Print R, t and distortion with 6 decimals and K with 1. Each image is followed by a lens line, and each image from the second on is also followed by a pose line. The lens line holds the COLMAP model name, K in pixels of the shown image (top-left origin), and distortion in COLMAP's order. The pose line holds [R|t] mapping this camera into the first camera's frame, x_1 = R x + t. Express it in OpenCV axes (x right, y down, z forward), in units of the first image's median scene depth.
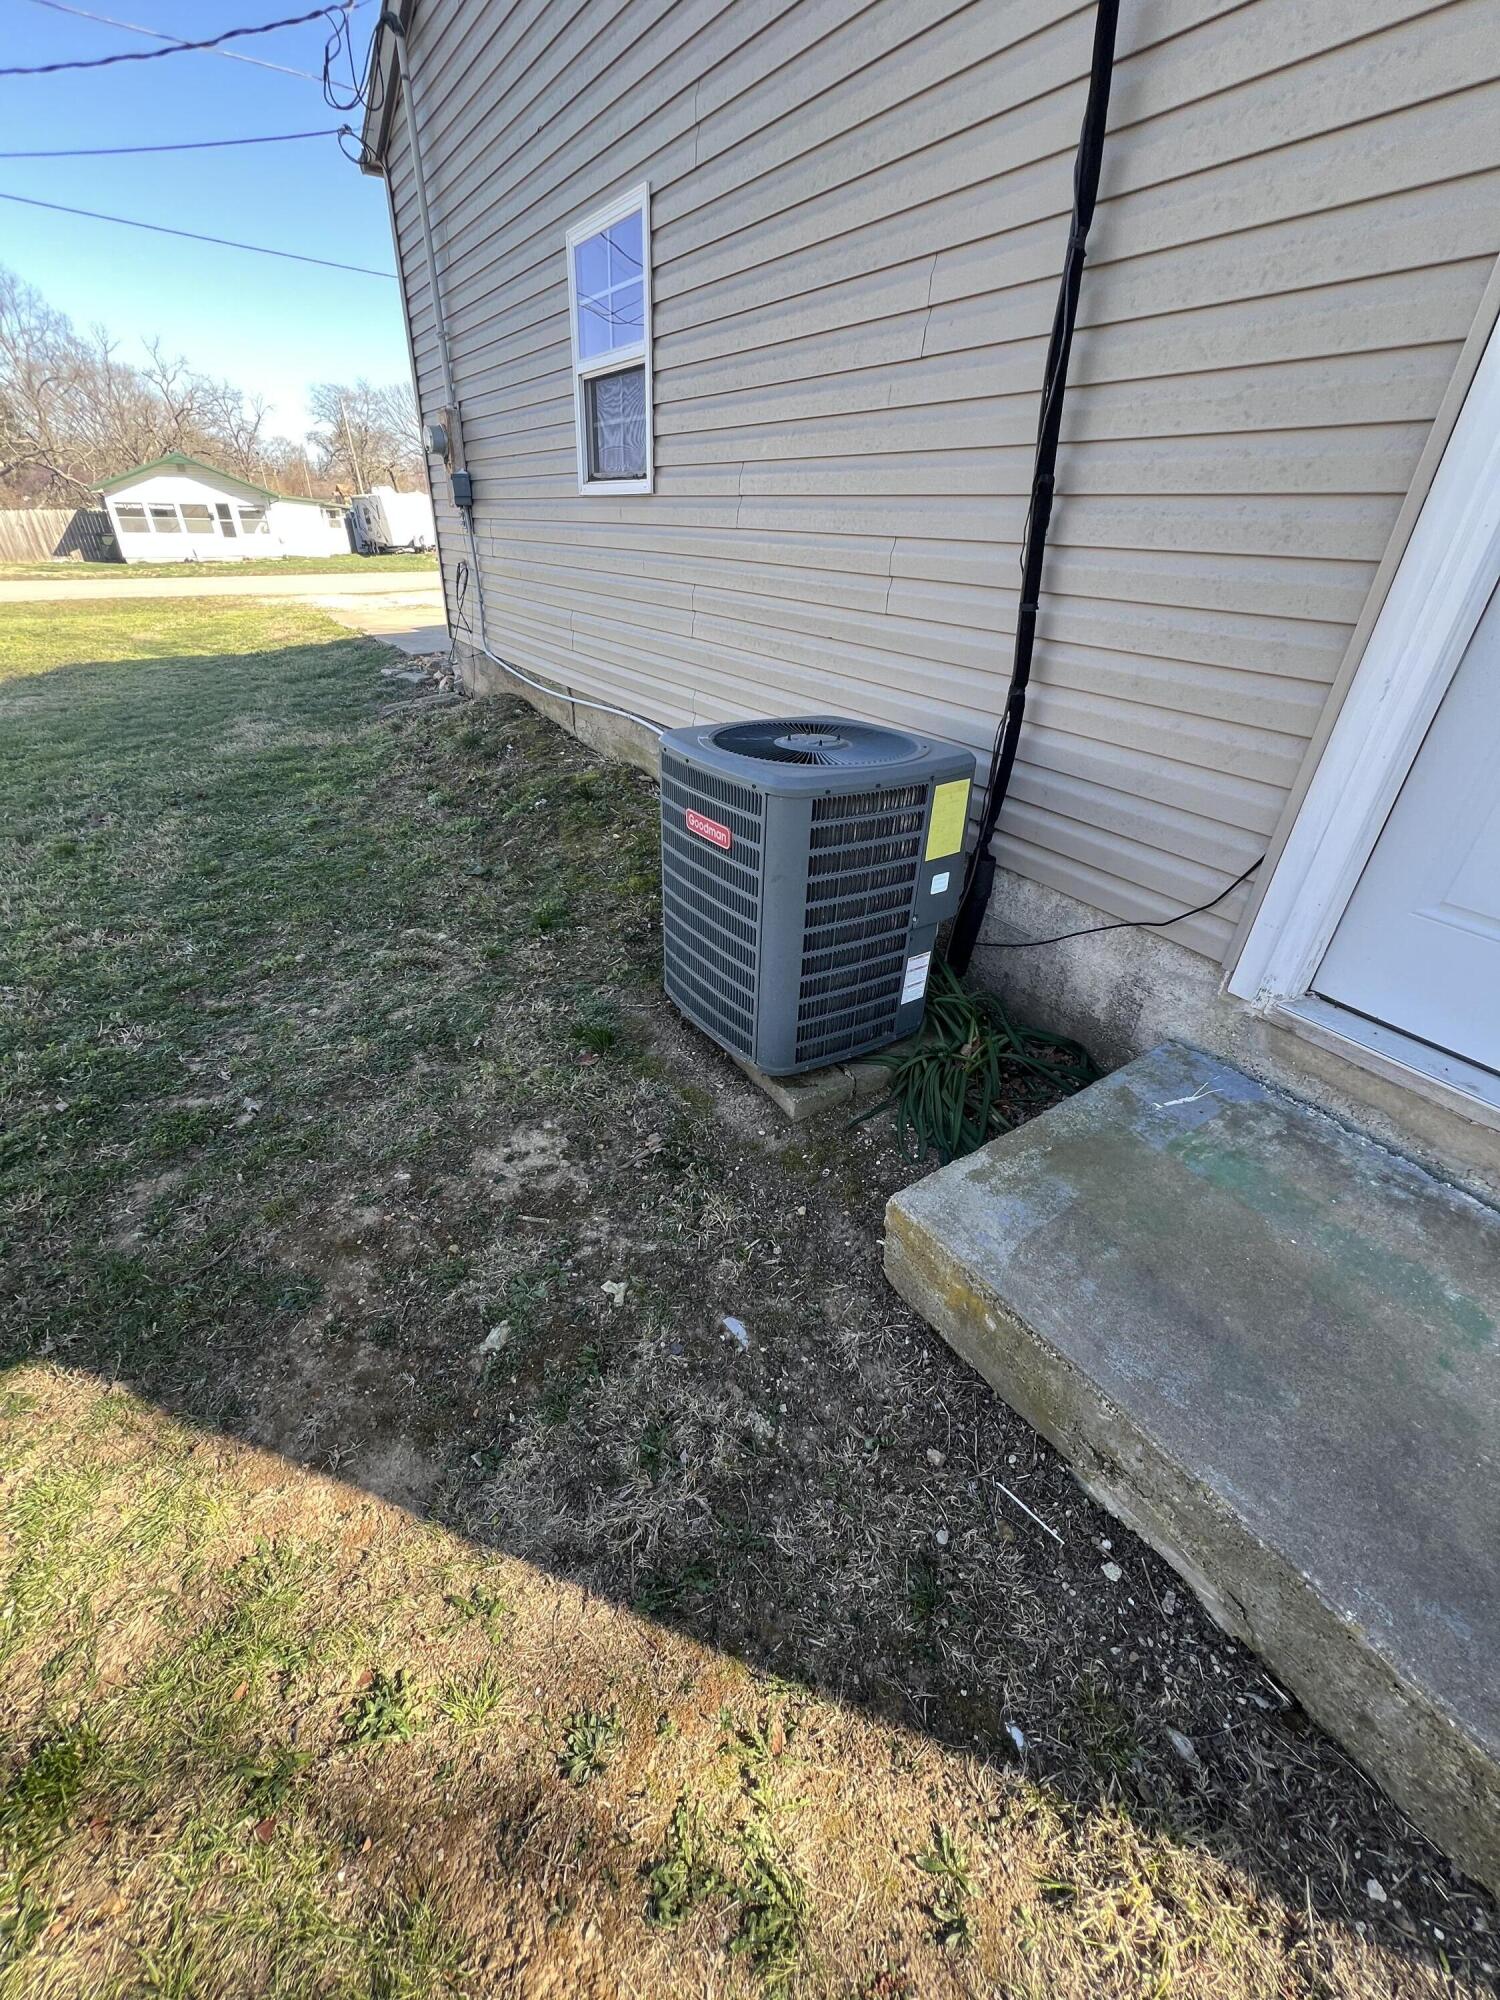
lens RADIAL K [[794.5, 0, 752.9], [0, 794.5, 999.3], [0, 0, 1]] dist [-0.002010, -0.000482]
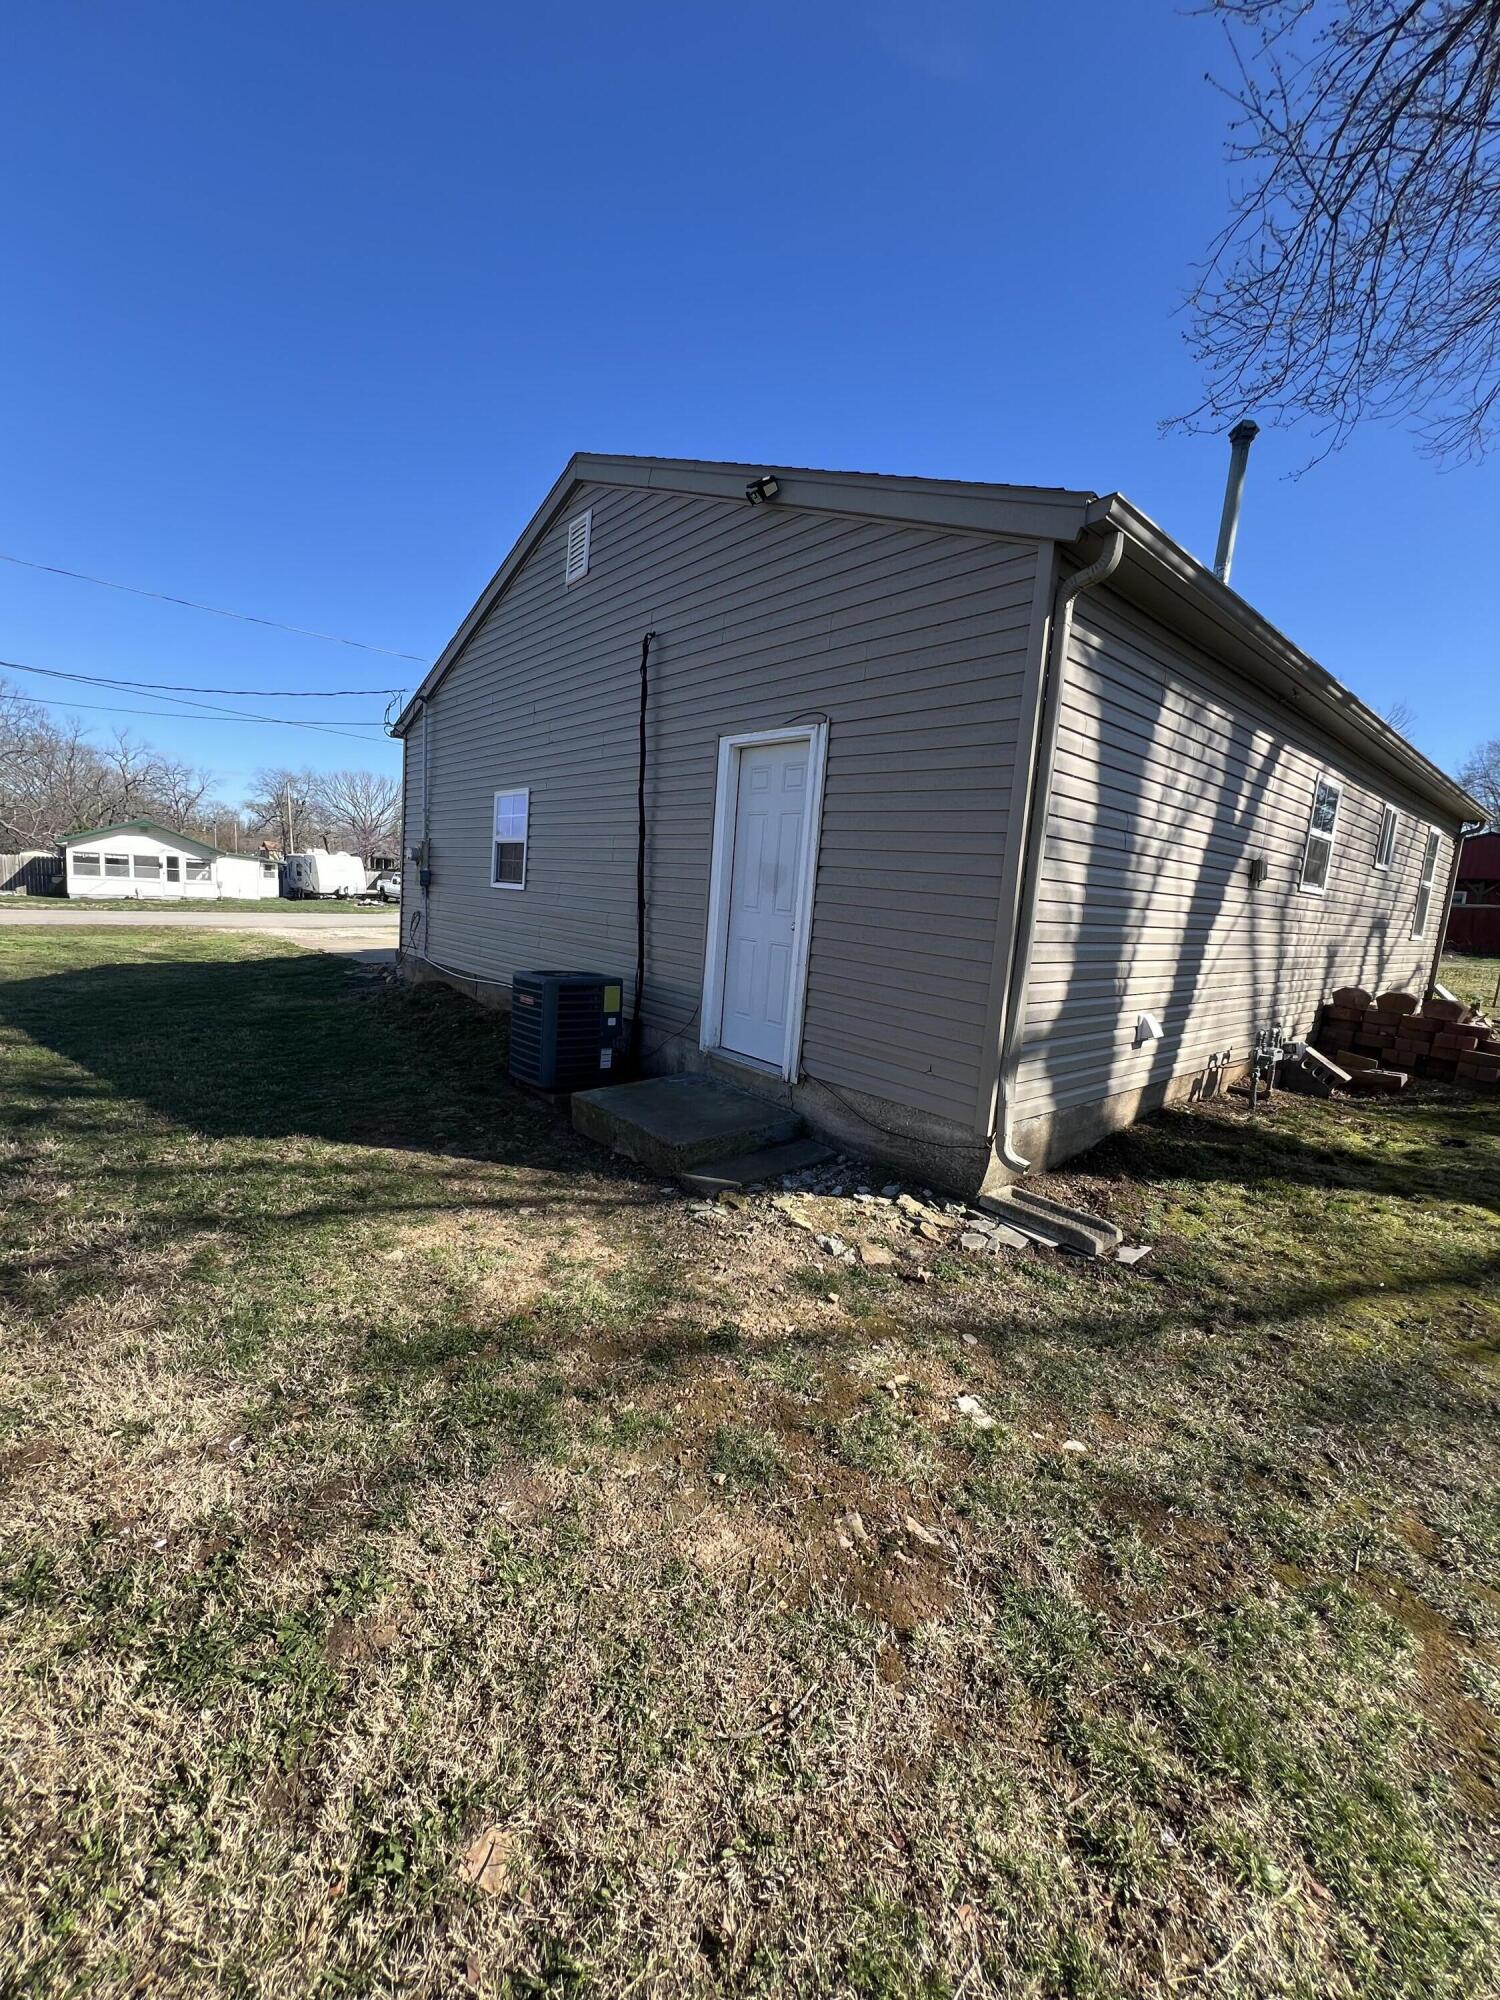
lens RADIAL K [[794.5, 0, 752.9], [0, 794.5, 999.3], [0, 0, 1]] dist [-0.002010, -0.000482]
pose [[0.990087, 0.018158, 0.139274, 0.025594], [0.037518, 0.921385, -0.386835, 0.067377], [-0.135349, 0.388226, 0.911571, -0.126219]]
